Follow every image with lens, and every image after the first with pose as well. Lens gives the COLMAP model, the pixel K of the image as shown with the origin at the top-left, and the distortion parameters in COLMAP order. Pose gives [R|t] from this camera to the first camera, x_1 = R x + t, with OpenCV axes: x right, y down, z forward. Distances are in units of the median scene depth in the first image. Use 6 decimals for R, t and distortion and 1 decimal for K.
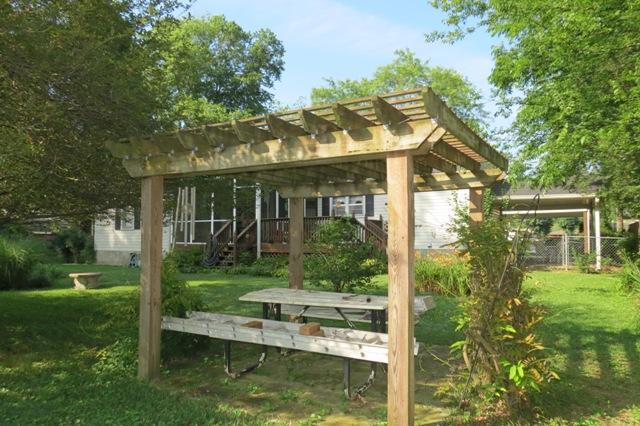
lens RADIAL K [[456.2, 0, 316.0], [0, 456.2, 214.7], [0, 0, 1]] dist [-0.031147, 0.006602]
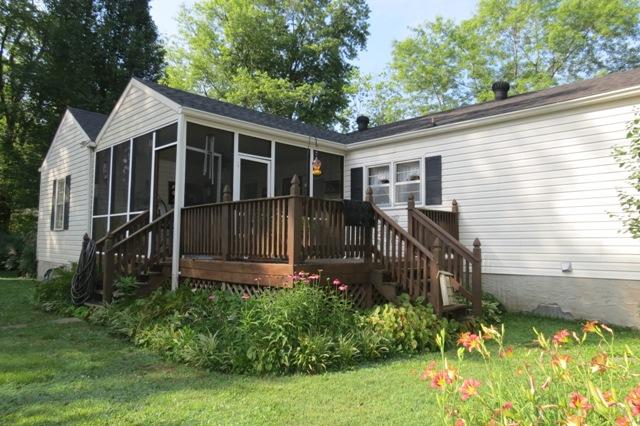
lens RADIAL K [[456.2, 0, 317.9], [0, 456.2, 214.7], [0, 0, 1]] dist [-0.031147, 0.006602]
pose [[0.963759, -0.007083, -0.266679, 0.124353], [0.004574, 0.999939, -0.010028, 0.018369], [0.266734, 0.008445, 0.963733, 0.472242]]
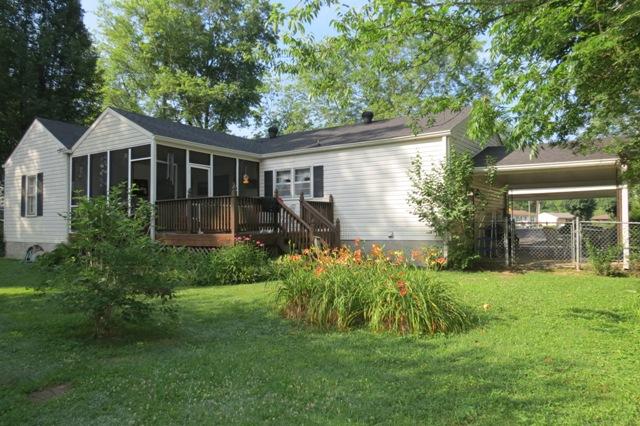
lens RADIAL K [[456.2, 0, 318.7], [0, 456.2, 213.8], [0, 0, 1]] dist [-0.031147, 0.006602]
pose [[0.997051, -0.007491, -0.076377, 0.170866], [0.009651, 0.999563, 0.027950, 0.009966], [0.076135, -0.028604, 0.996687, 0.224022]]
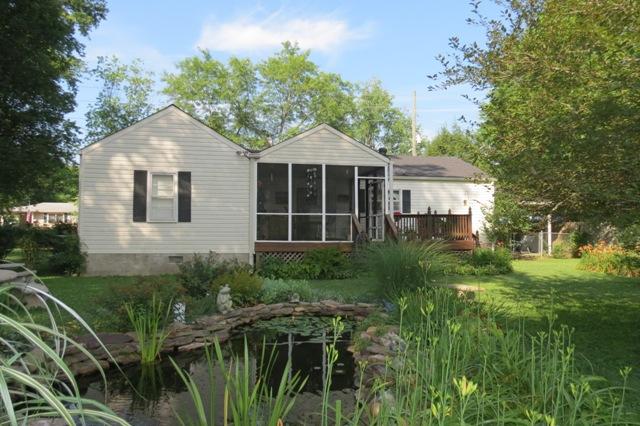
lens RADIAL K [[456.2, 0, 321.4], [0, 456.2, 210.4], [0, 0, 1]] dist [-0.031147, 0.006602]
pose [[0.750661, 0.029732, 0.660019, -0.696457], [-0.039663, 0.999213, 0.000099, 0.005705], [-0.659496, -0.026252, 0.751249, 0.331517]]
